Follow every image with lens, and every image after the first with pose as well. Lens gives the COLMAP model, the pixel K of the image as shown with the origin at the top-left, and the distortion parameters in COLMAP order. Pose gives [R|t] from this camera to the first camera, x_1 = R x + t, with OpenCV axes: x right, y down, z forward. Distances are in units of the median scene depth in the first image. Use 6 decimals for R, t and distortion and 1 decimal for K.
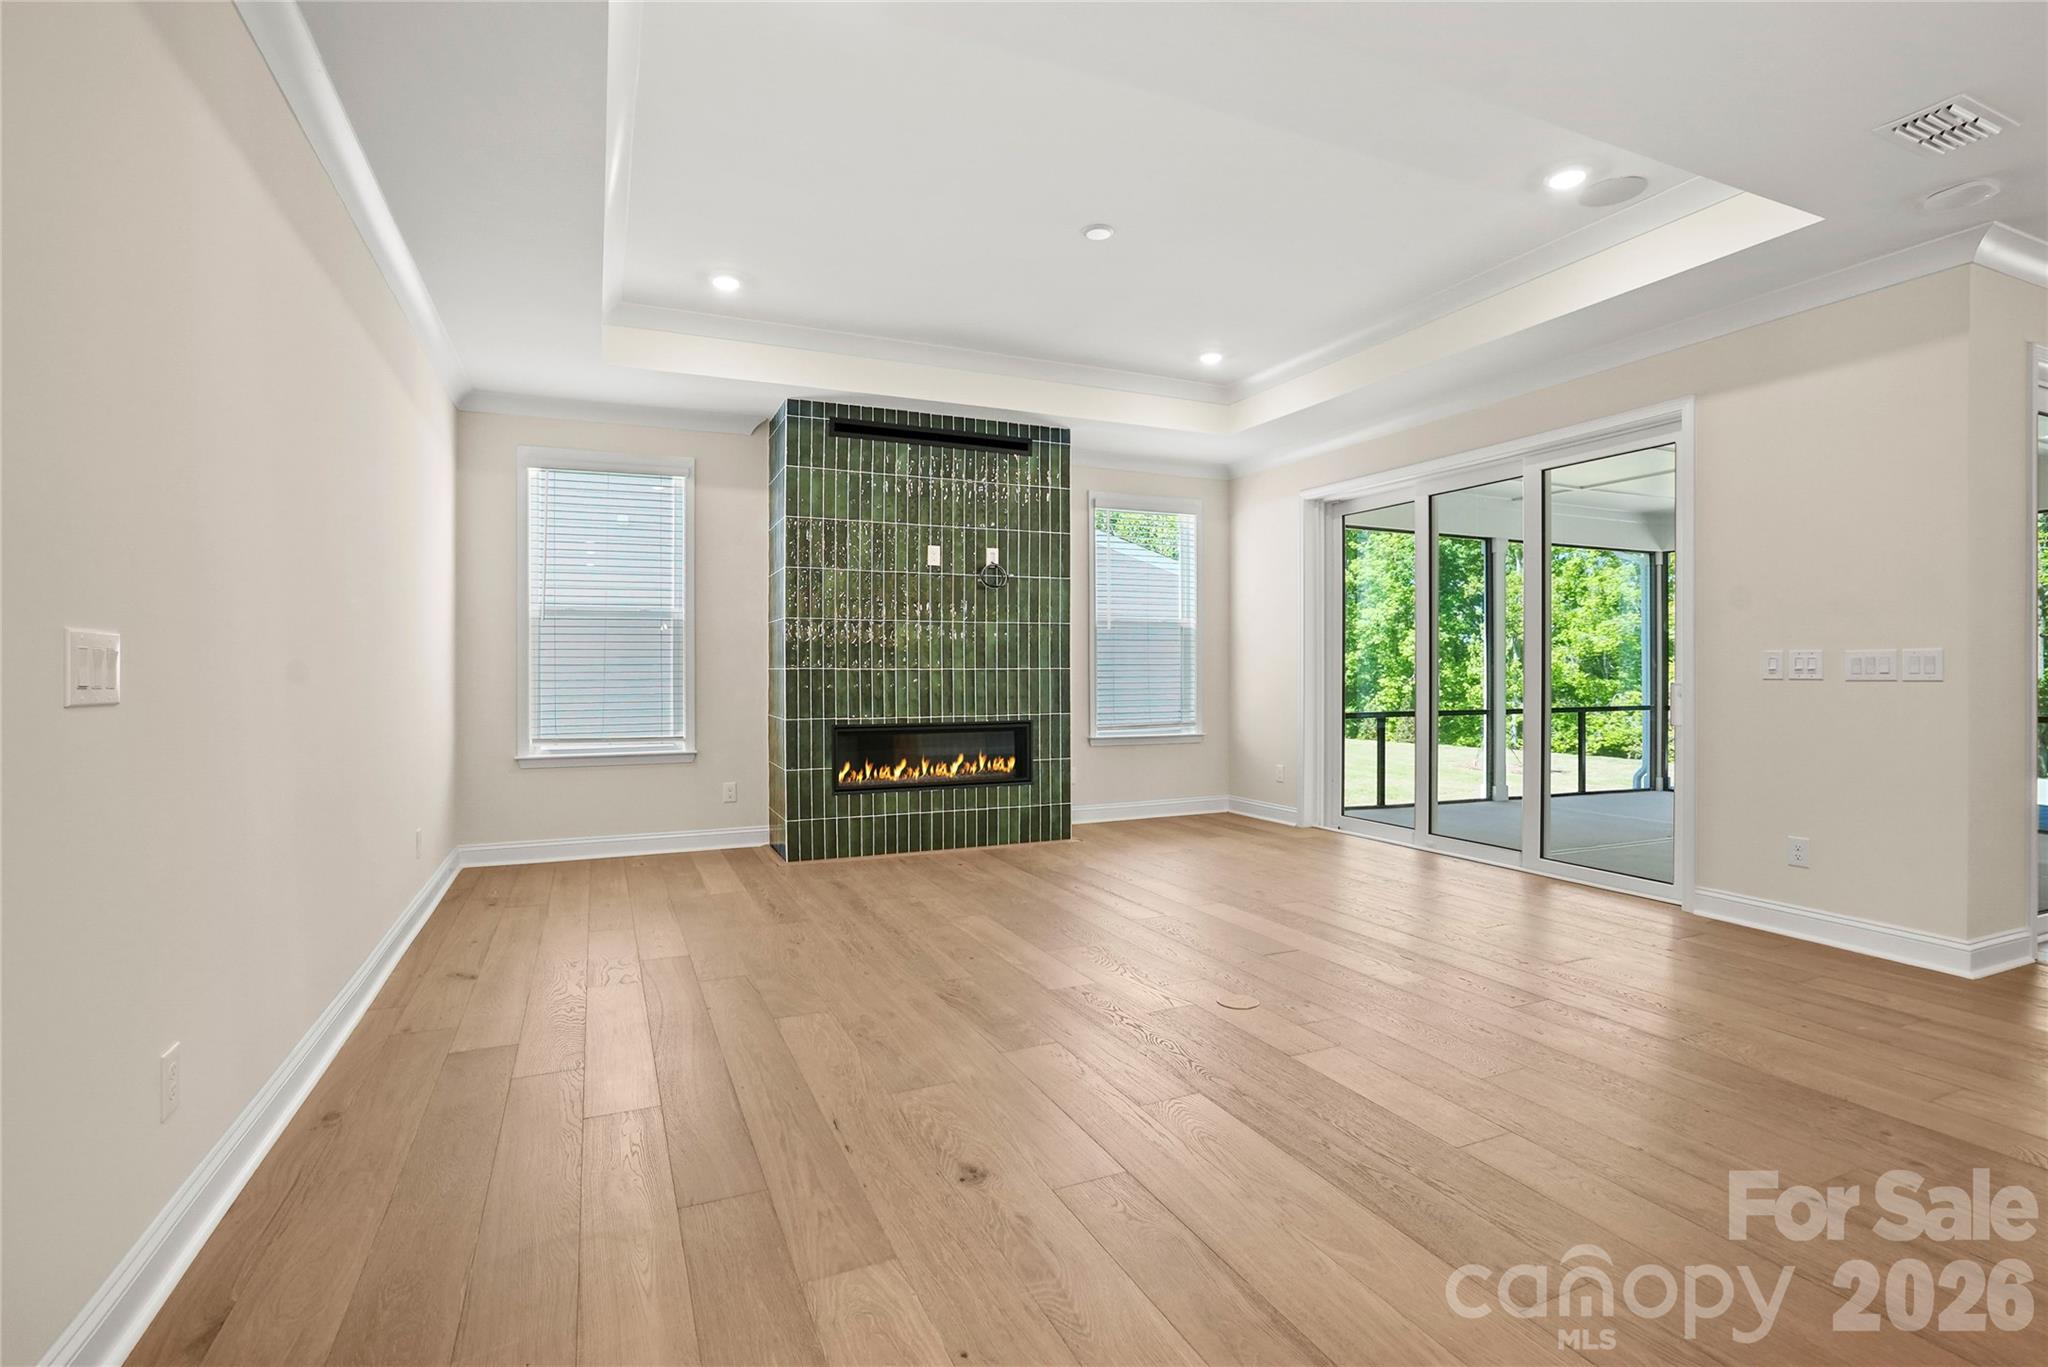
lens RADIAL K [[960.2, 0, 1015.8], [0, 960.2, 666.5], [0, 0, 1]] dist [-0.038333, 0.016576]
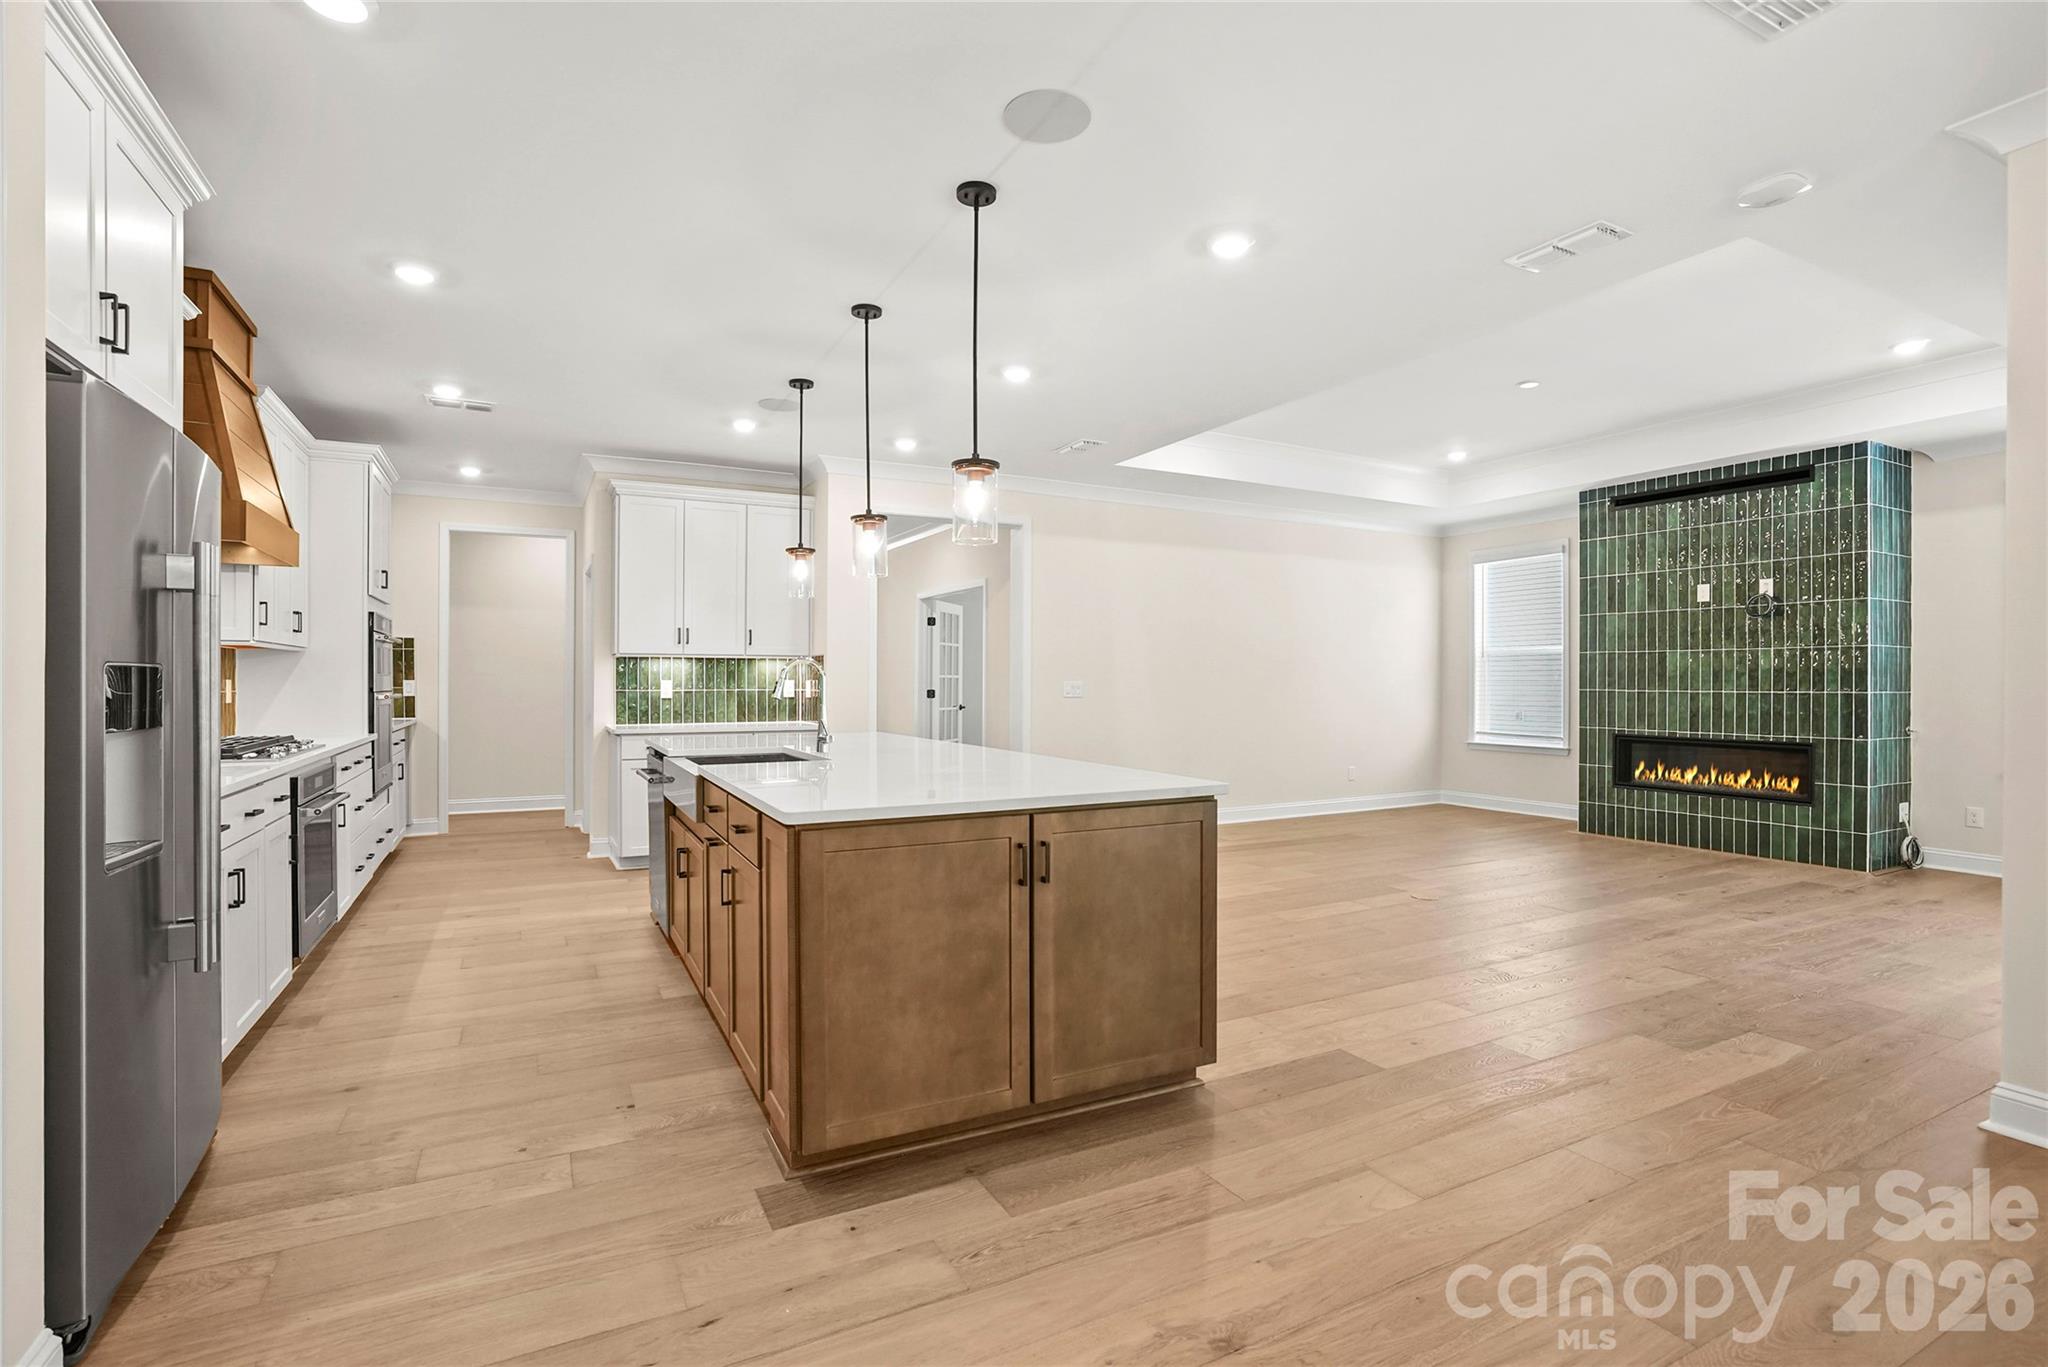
lens RADIAL K [[960.2, 0, 1023.9], [0, 960.2, 682.0], [0, 0, 1]] dist [-0.038333, 0.016576]
pose [[0.072036, 0.003718, -0.997395, 0.968284], [0.000591, 0.999993, 0.003770, -0.013191], [0.997402, -0.000861, 0.072033, 0.102900]]
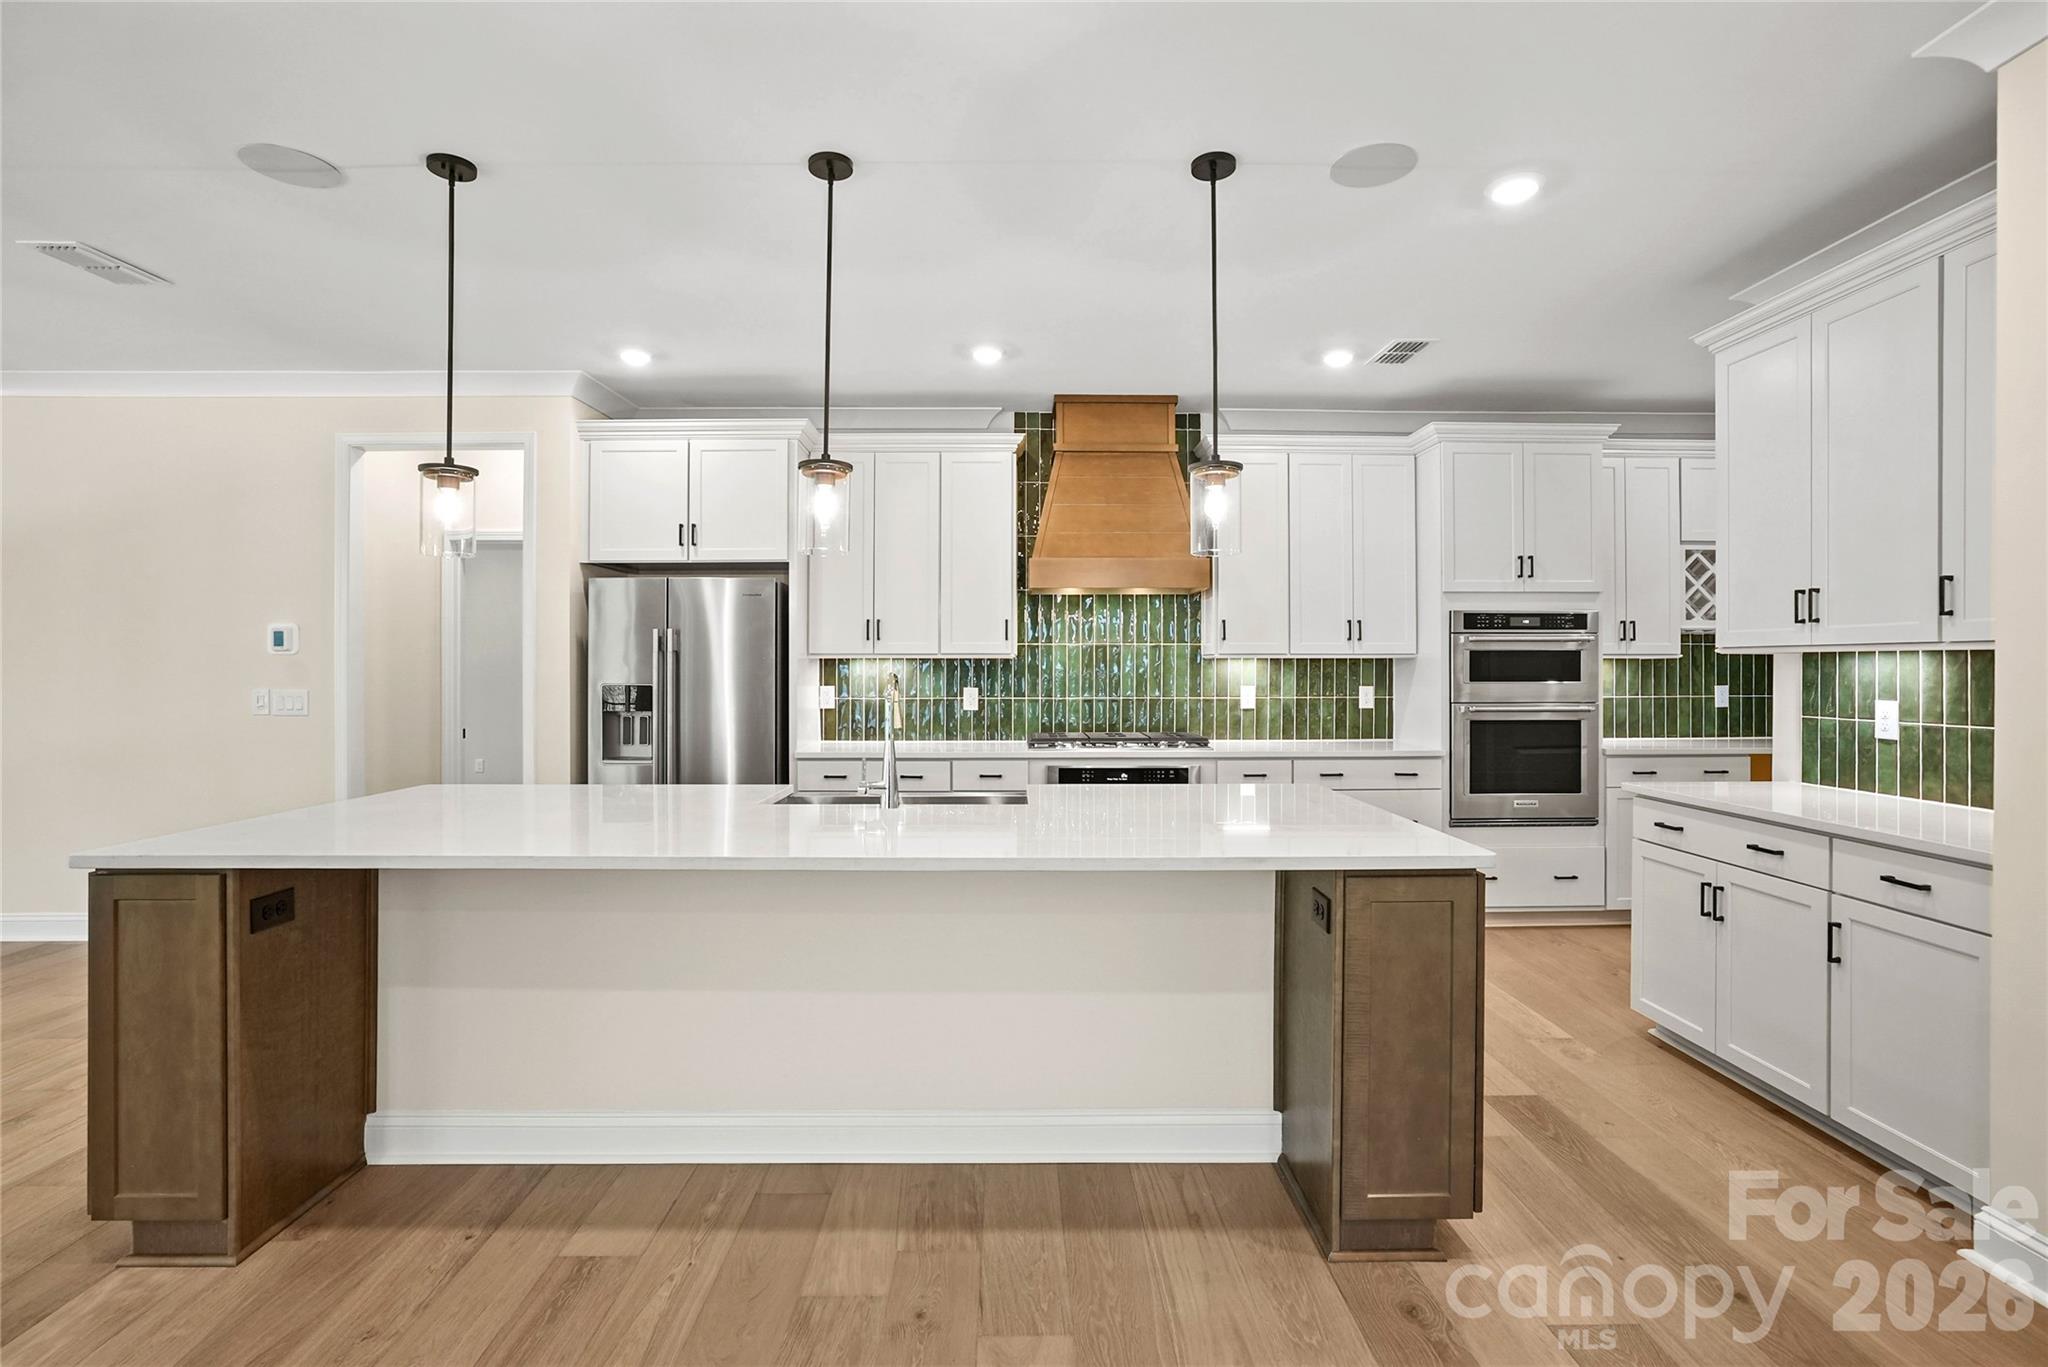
lens RADIAL K [[960.2, 0, 1019.5], [0, 960.2, 666.1], [0, 0, 1]] dist [-0.038333, 0.016576]
pose [[-0.920772, 0.003178, 0.390088, 0.071725], [0.001976, 0.999992, -0.003484, -0.028839], [-0.390096, -0.002437, -0.920771, 0.411881]]
